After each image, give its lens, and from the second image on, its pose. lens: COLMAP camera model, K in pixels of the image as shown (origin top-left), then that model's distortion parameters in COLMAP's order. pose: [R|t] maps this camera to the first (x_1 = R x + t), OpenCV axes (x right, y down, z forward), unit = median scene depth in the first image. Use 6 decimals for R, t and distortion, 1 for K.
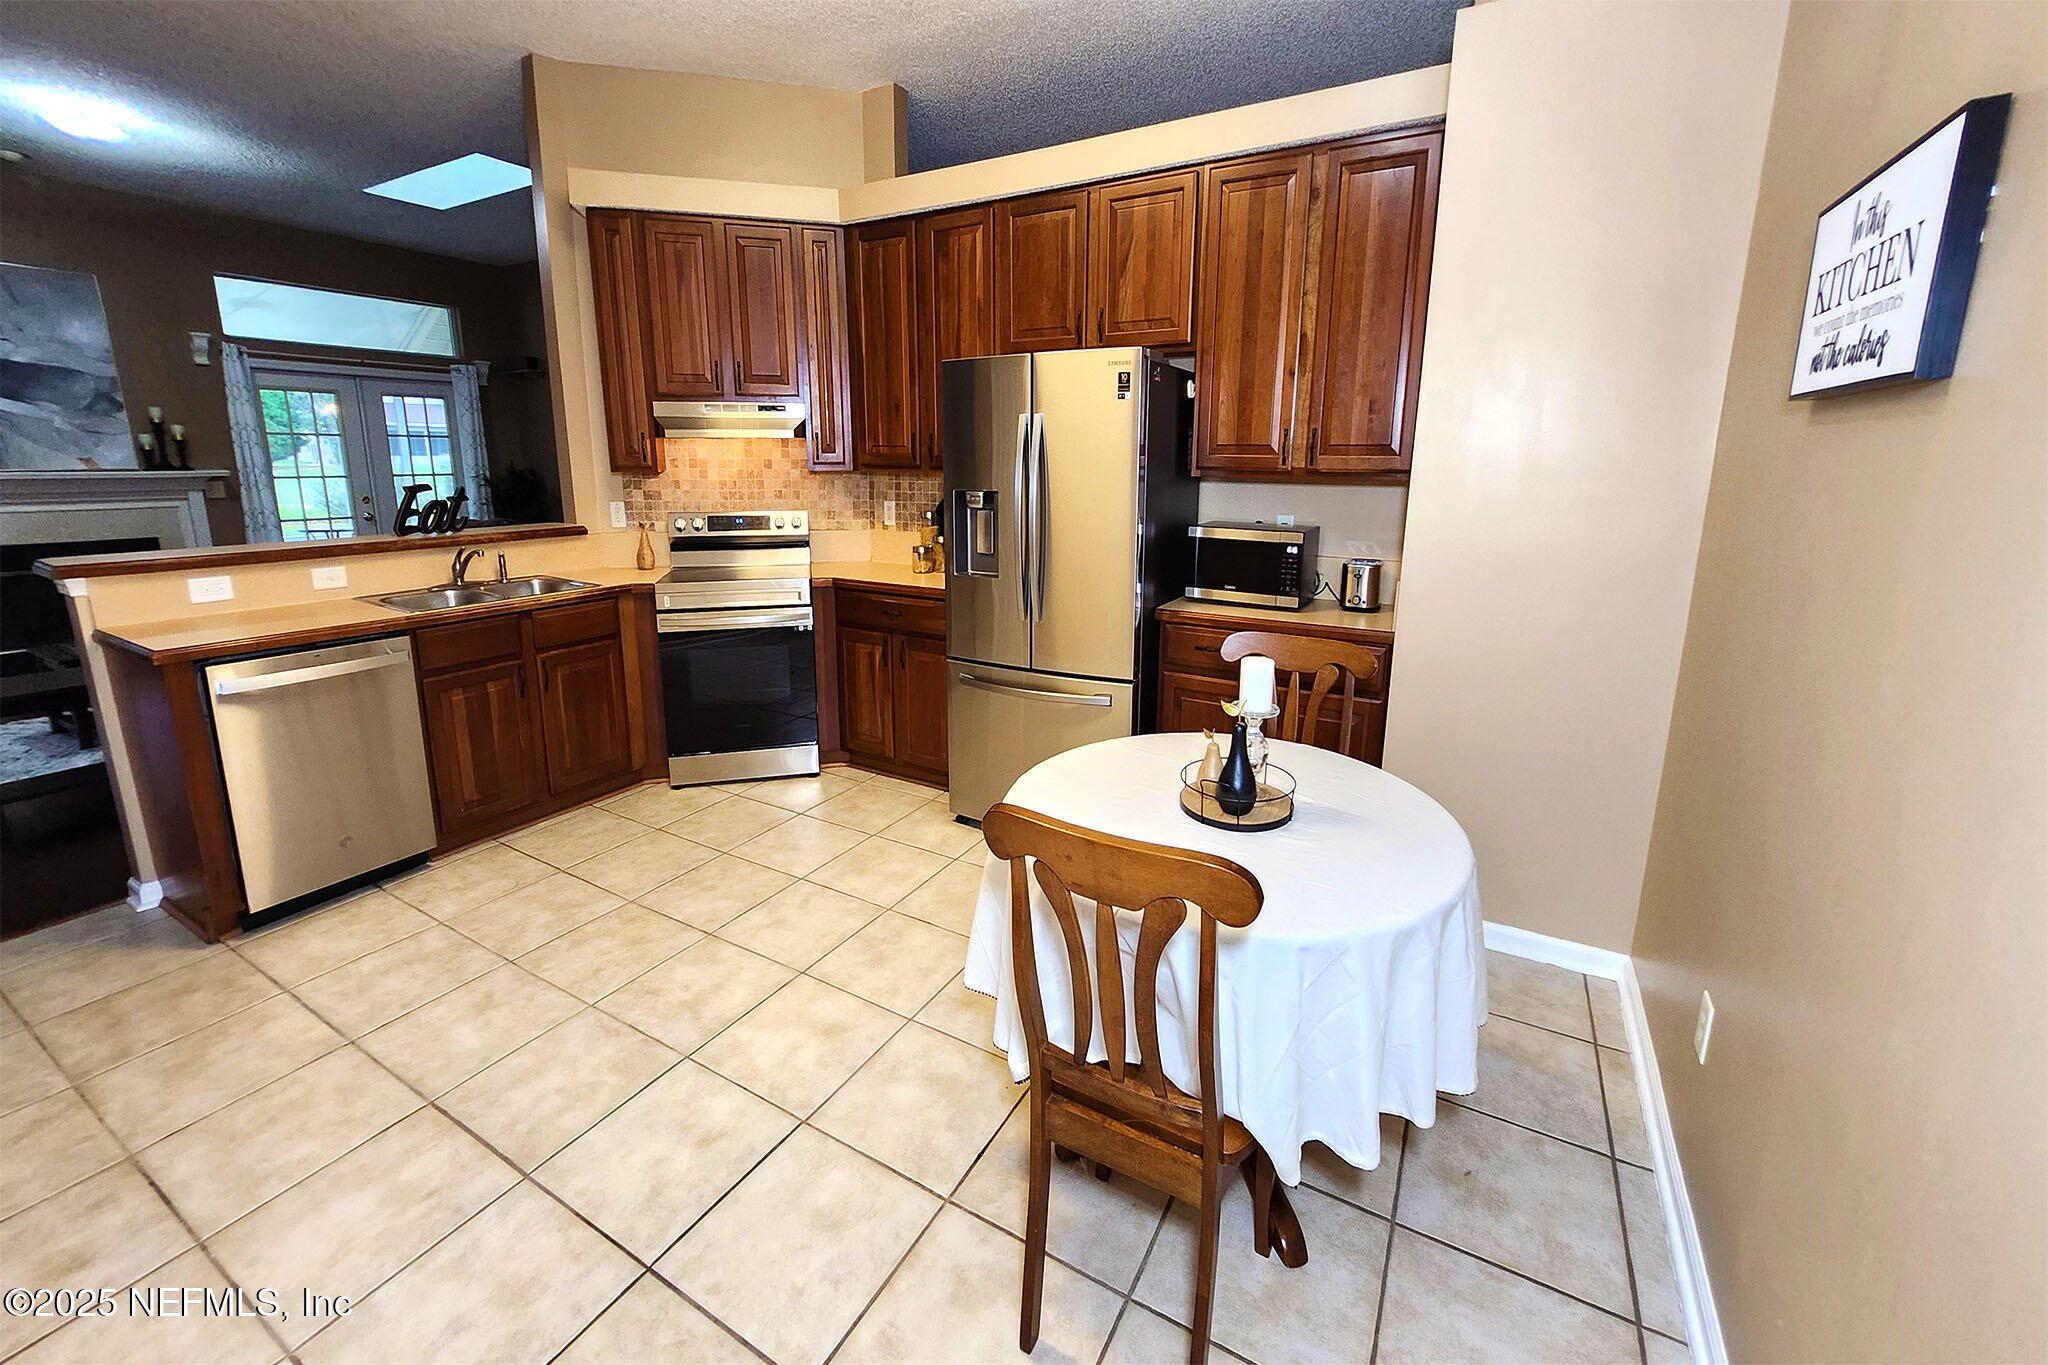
lens RADIAL K [[816.4, 0, 994.2], [0, 816.4, 608.8], [0, 0, 1]] dist [0.001944, -0.000852]
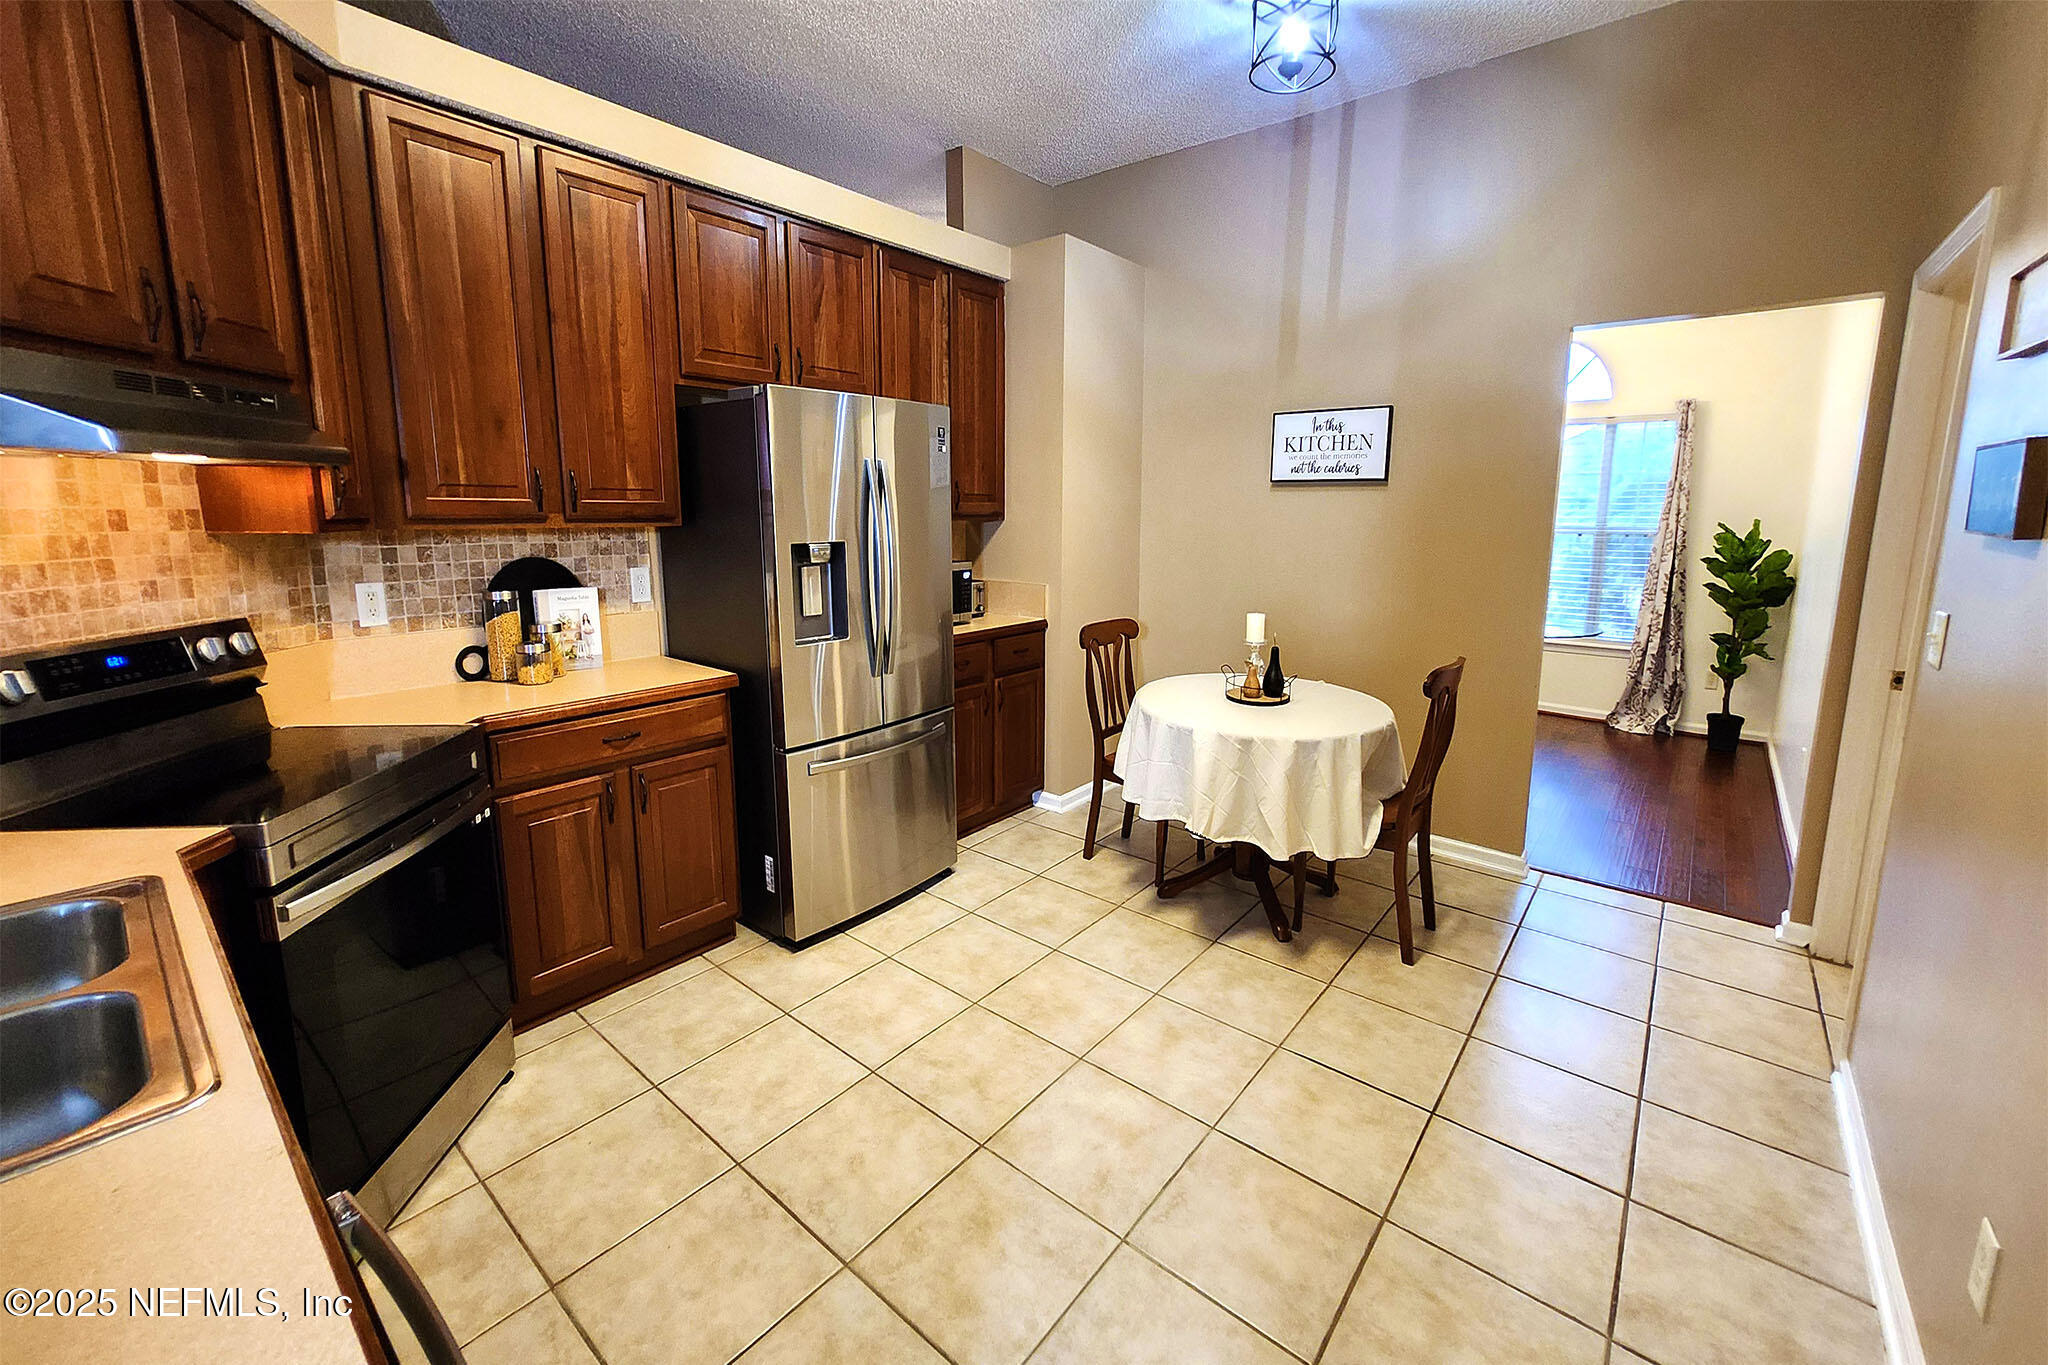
lens RADIAL K [[816.4, 0, 1067.9], [0, 816.4, 625.4], [0, 0, 1]] dist [0.001944, -0.000852]
pose [[0.131389, -0.144346, 0.980765, -0.889523], [0.183647, 0.975762, 0.119007, -0.119387], [-0.974172, 0.164479, 0.154714, 0.655567]]
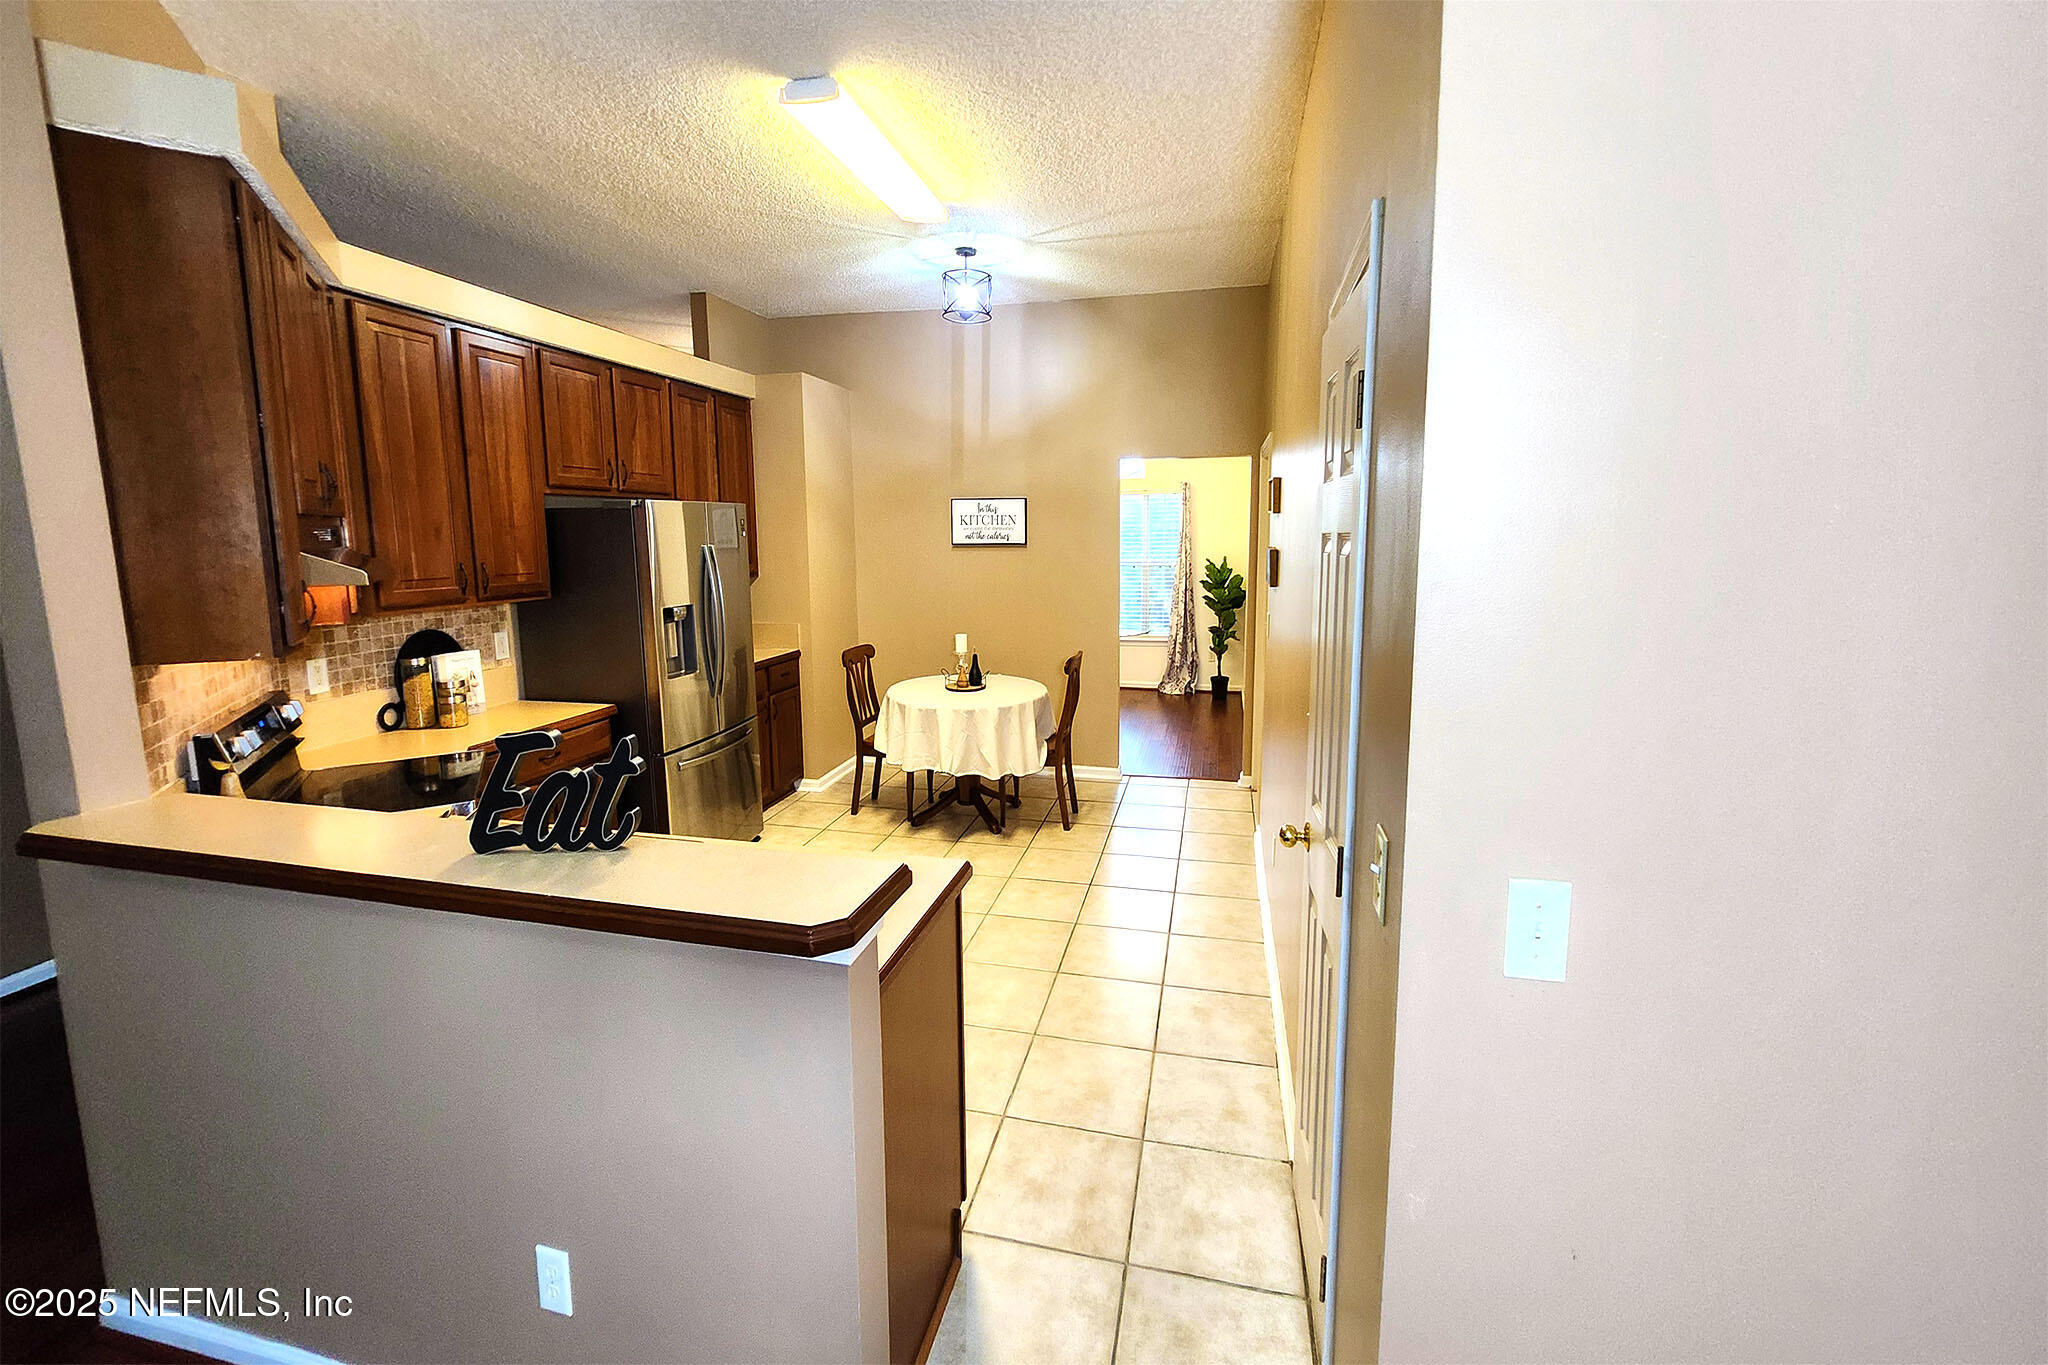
lens RADIAL K [[816.4, 0, 1055.3], [0, 816.4, 627.1], [0, 0, 1]] dist [0.001944, -0.000852]
pose [[-0.321543, -0.114824, 0.939907, -1.430449], [0.186999, 0.965371, 0.181908, -0.242265], [-0.928246, 0.234253, -0.288936, 0.874486]]
